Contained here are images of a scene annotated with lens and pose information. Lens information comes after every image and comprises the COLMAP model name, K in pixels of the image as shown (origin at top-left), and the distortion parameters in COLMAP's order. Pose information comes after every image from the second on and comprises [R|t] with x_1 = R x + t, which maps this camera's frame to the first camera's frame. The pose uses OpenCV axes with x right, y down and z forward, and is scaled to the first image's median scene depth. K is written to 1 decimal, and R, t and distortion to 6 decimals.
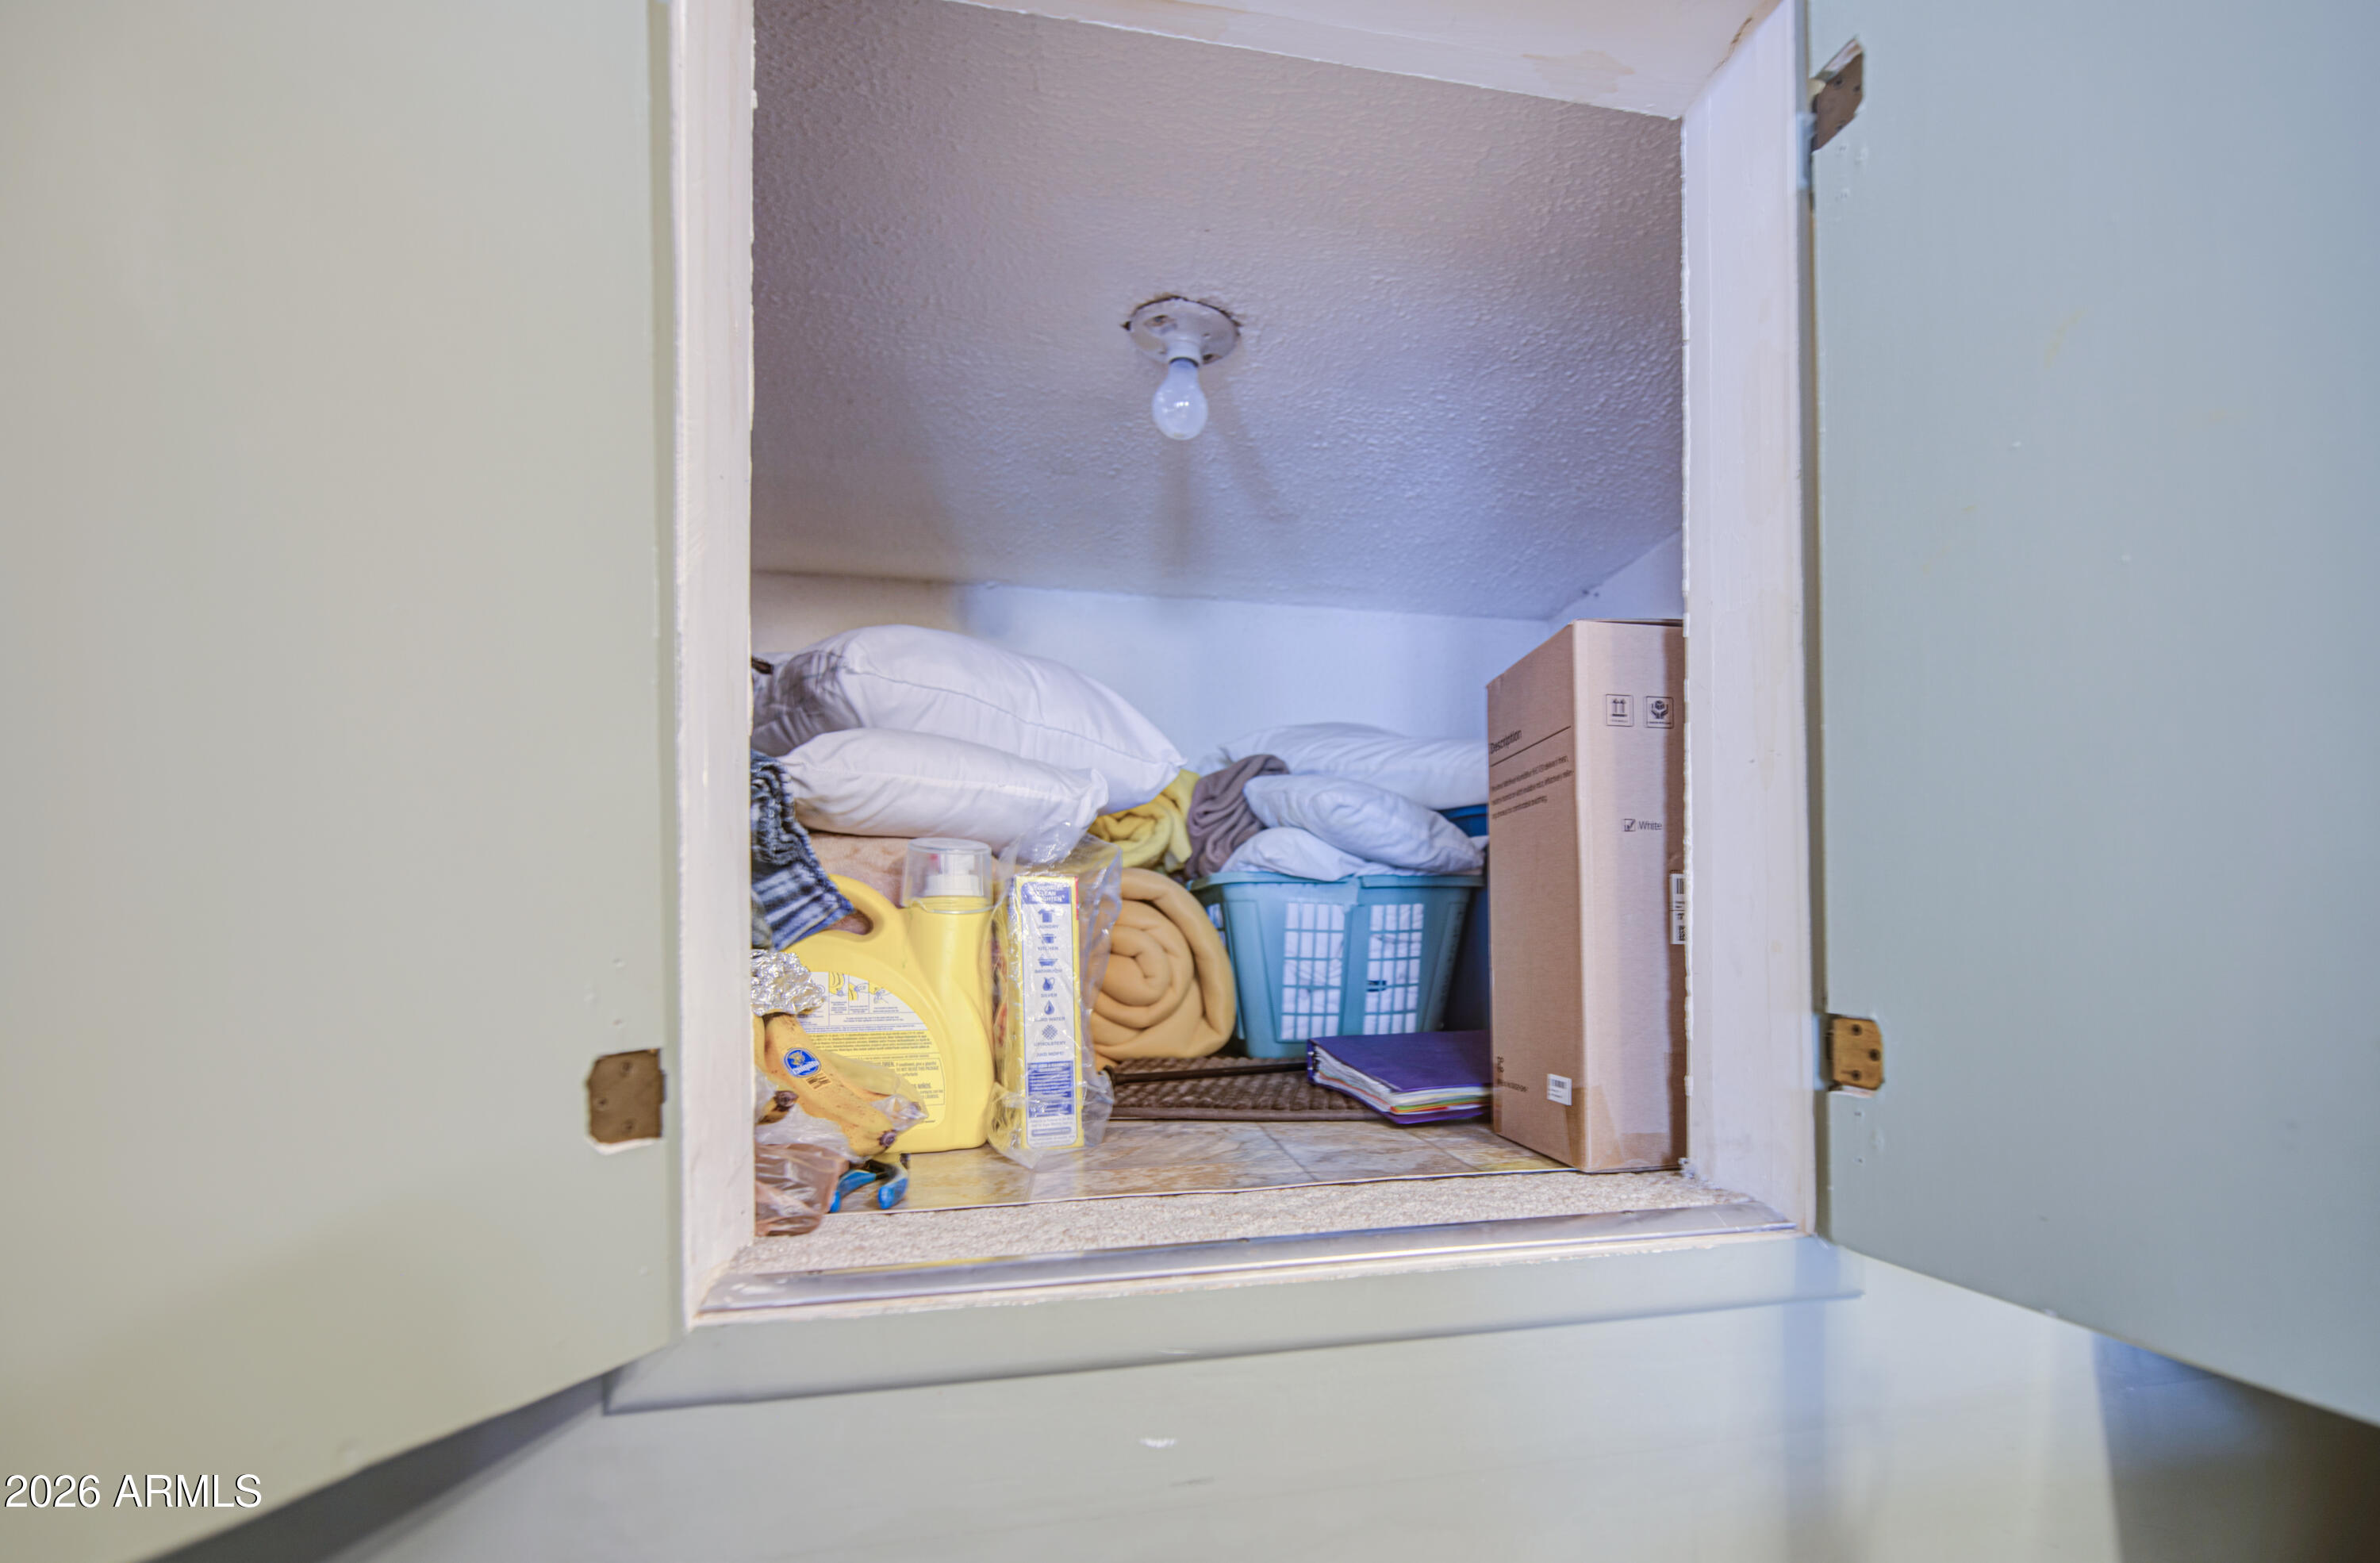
lens RADIAL K [[960.4, 0, 1270.6], [0, 960.4, 932.1], [0, 0, 1]] dist [0.000386, 0.000007]
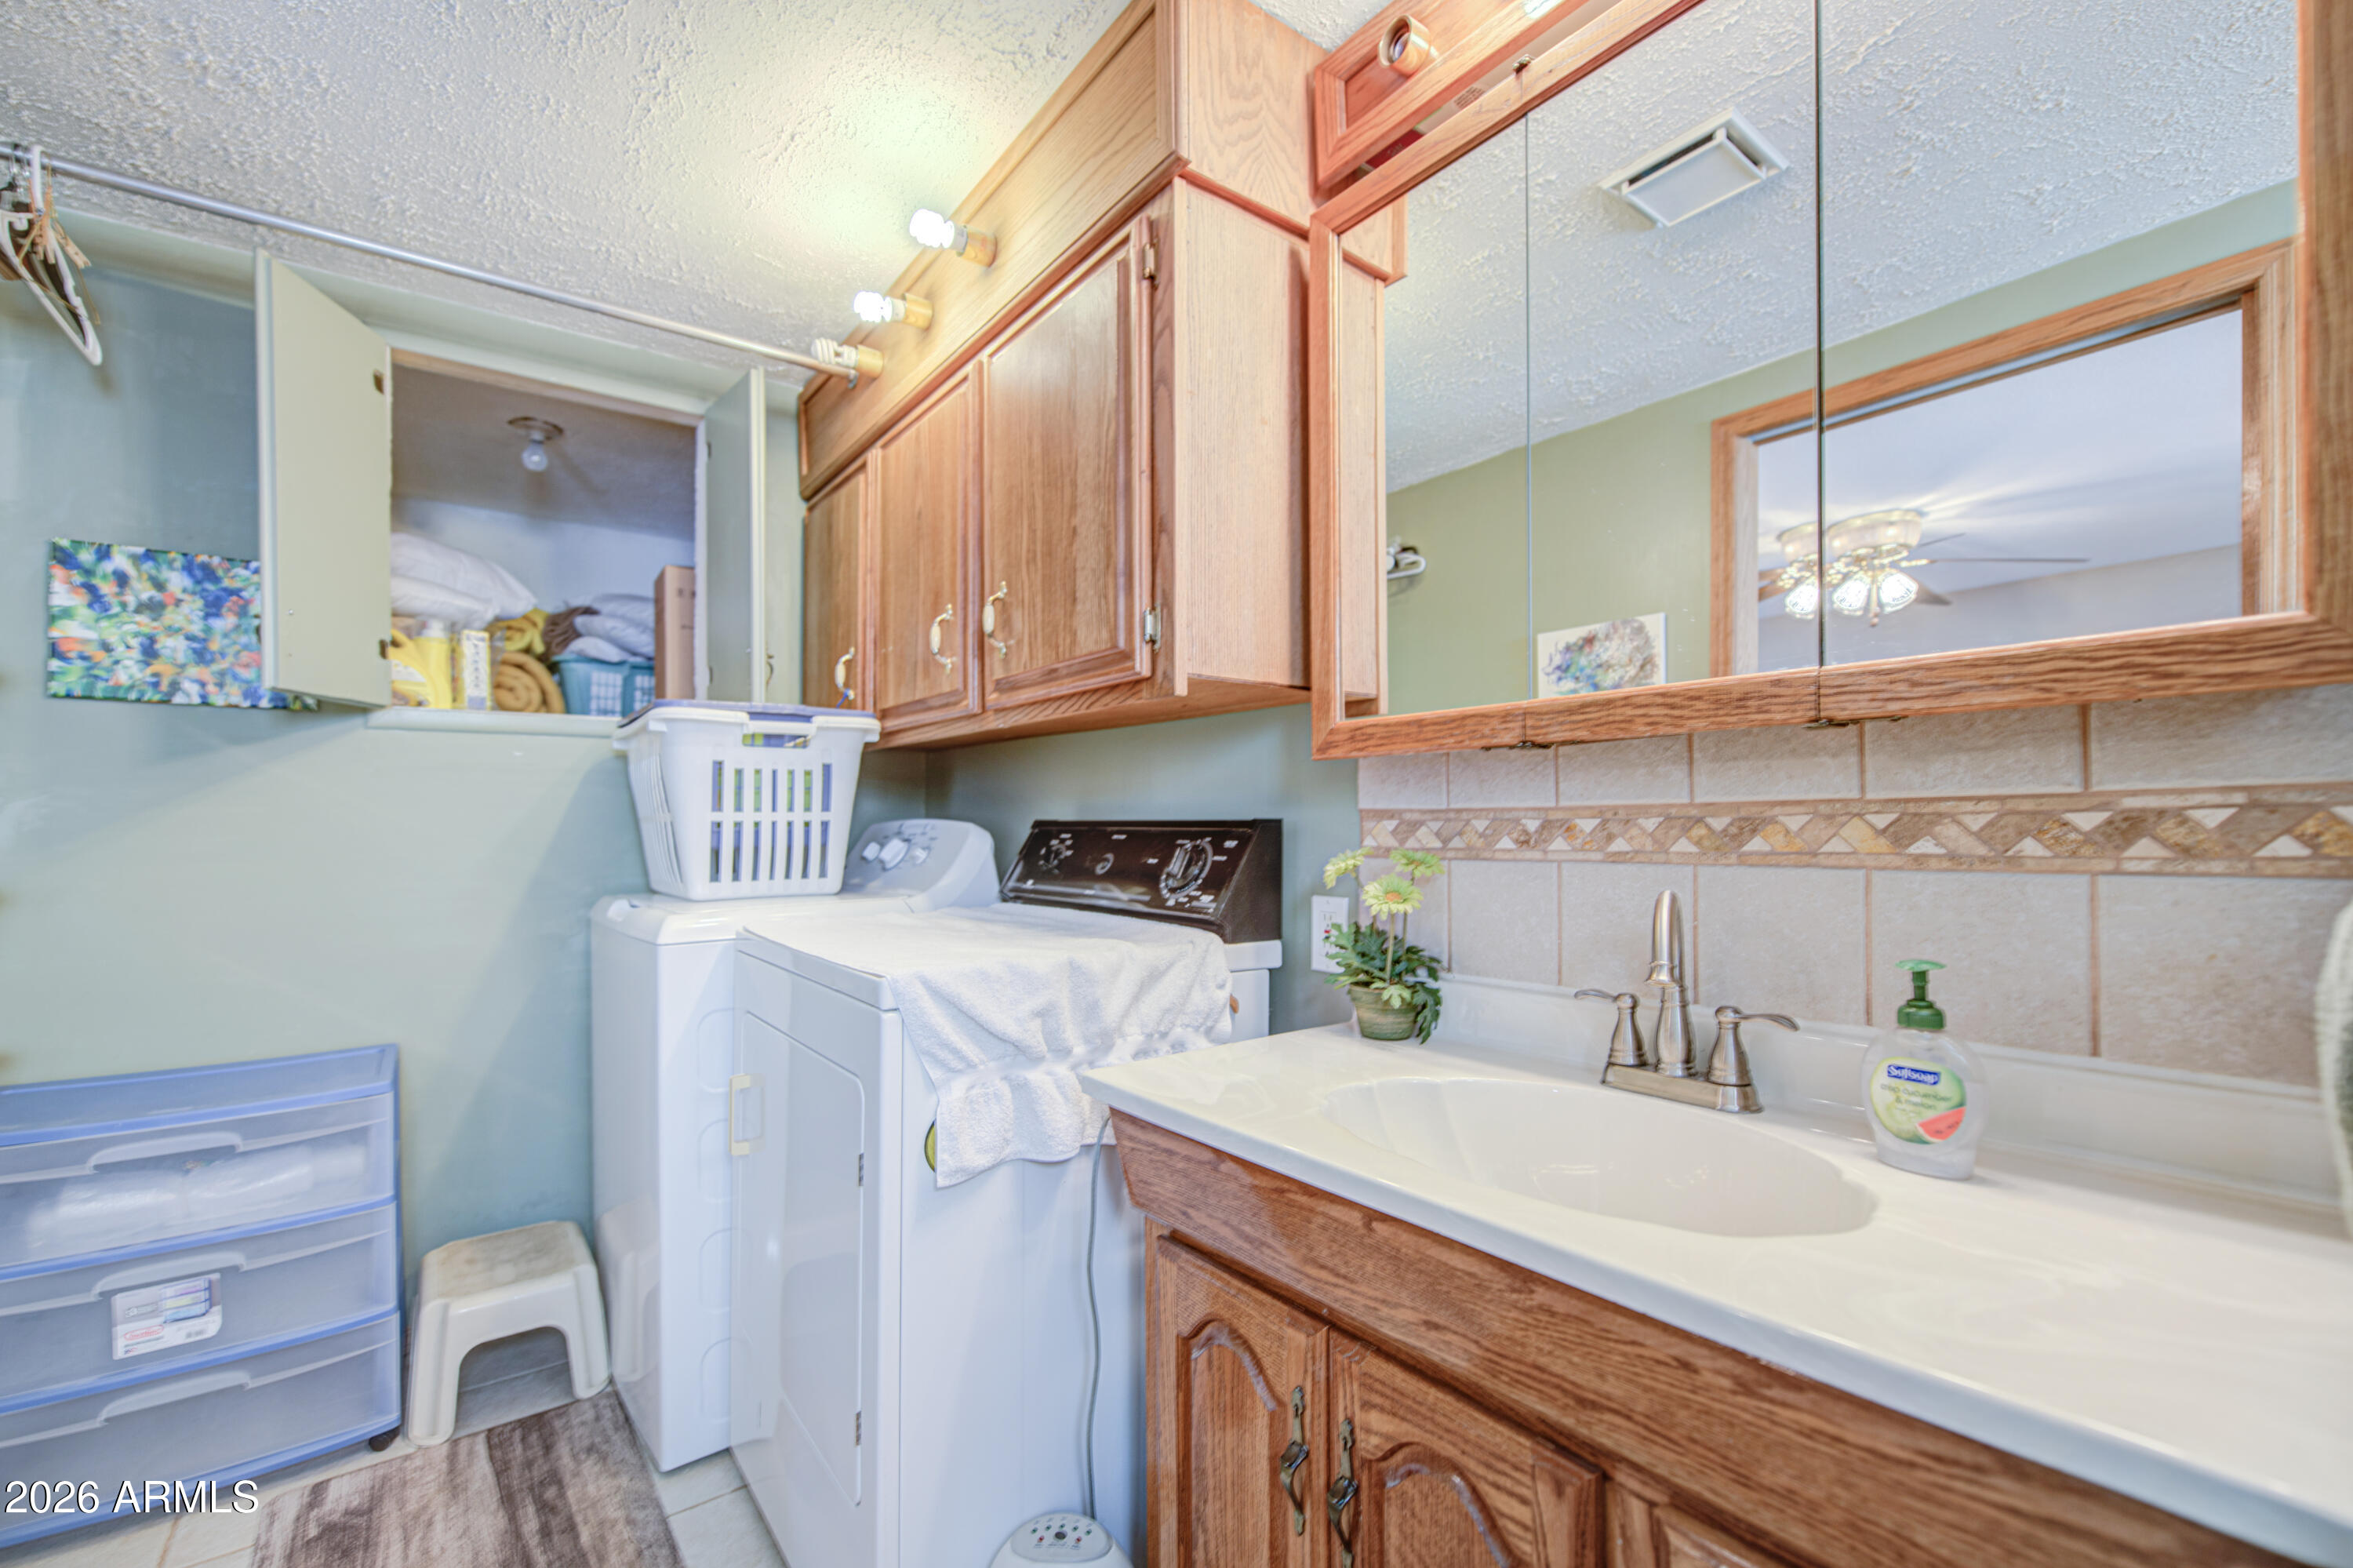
lens RADIAL K [[966.0, 0, 1163.9], [0, 966.0, 826.7], [0, 0, 1]] dist [0.001653, -0.001936]
pose [[0.897352, 0.005594, 0.441279, 0.220878], [-0.002944, 0.999973, -0.006689, 0.342894], [-0.441305, 0.004703, 0.897345, -1.605731]]
